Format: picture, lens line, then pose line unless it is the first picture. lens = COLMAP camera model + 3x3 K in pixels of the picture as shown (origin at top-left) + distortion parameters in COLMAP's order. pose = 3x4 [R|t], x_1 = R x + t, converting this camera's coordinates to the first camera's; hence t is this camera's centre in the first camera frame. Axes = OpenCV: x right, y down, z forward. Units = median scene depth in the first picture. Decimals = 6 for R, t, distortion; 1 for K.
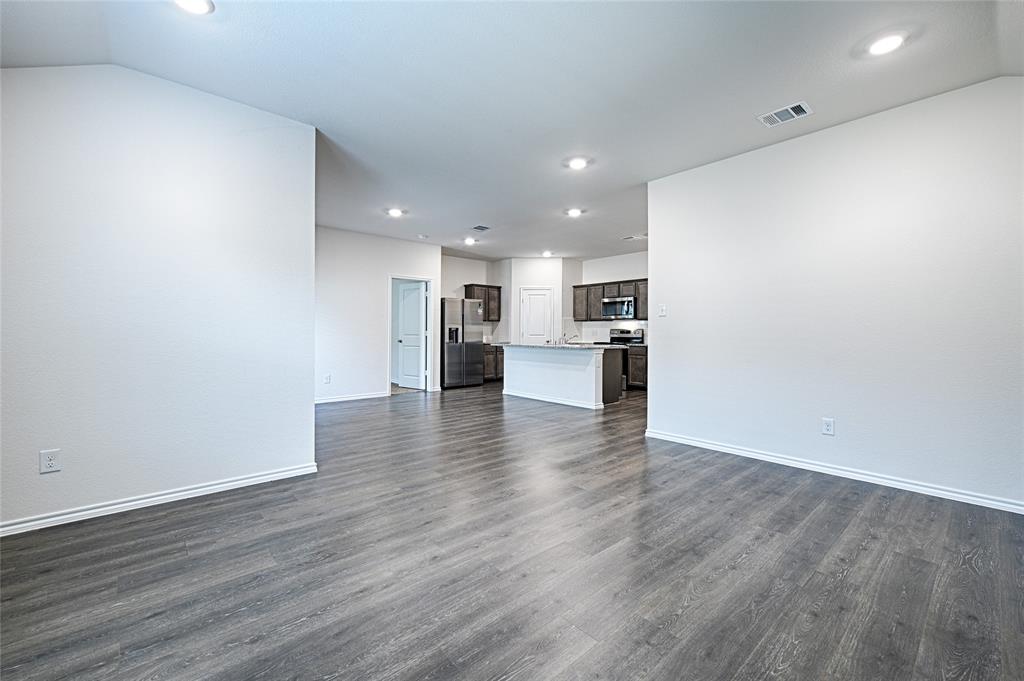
lens RADIAL K [[418.5, 0, 512.1], [0, 418.5, 340.6], [0, 0, 1]] dist [0.008608, -0.000518]
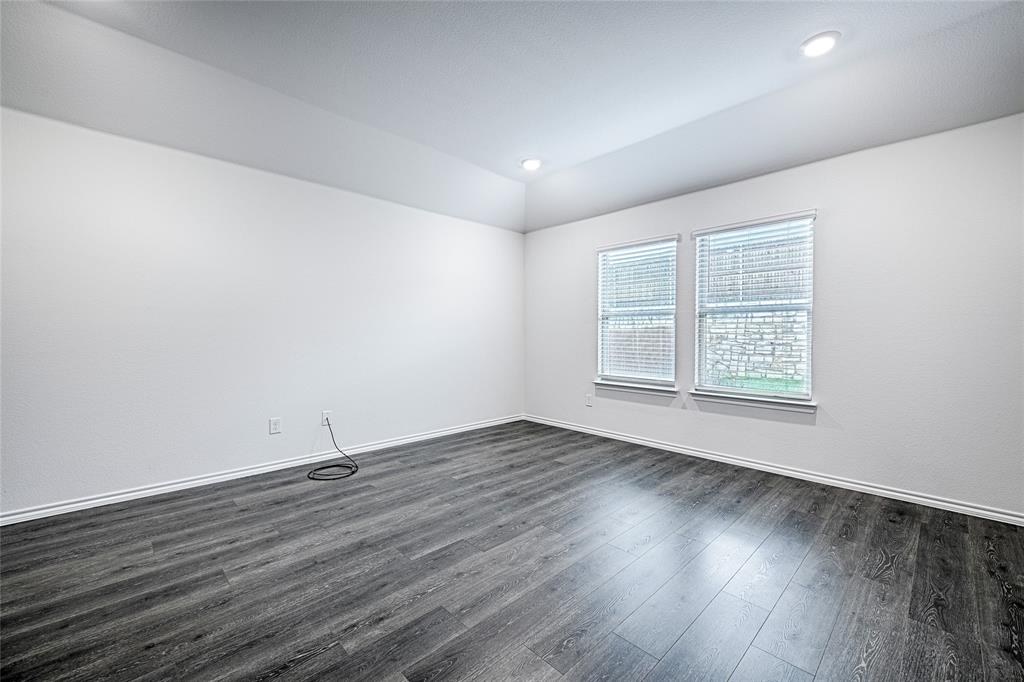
lens RADIAL K [[419.5, 0, 514.2], [0, 419.5, 325.6], [0, 0, 1]] dist [0.009765, 0.000265]
pose [[-0.998818, -0.007587, -0.048014, 0.109831], [-0.007702, 0.999968, 0.002223, -0.042700], [0.047996, 0.002590, -0.998844, 2.017376]]
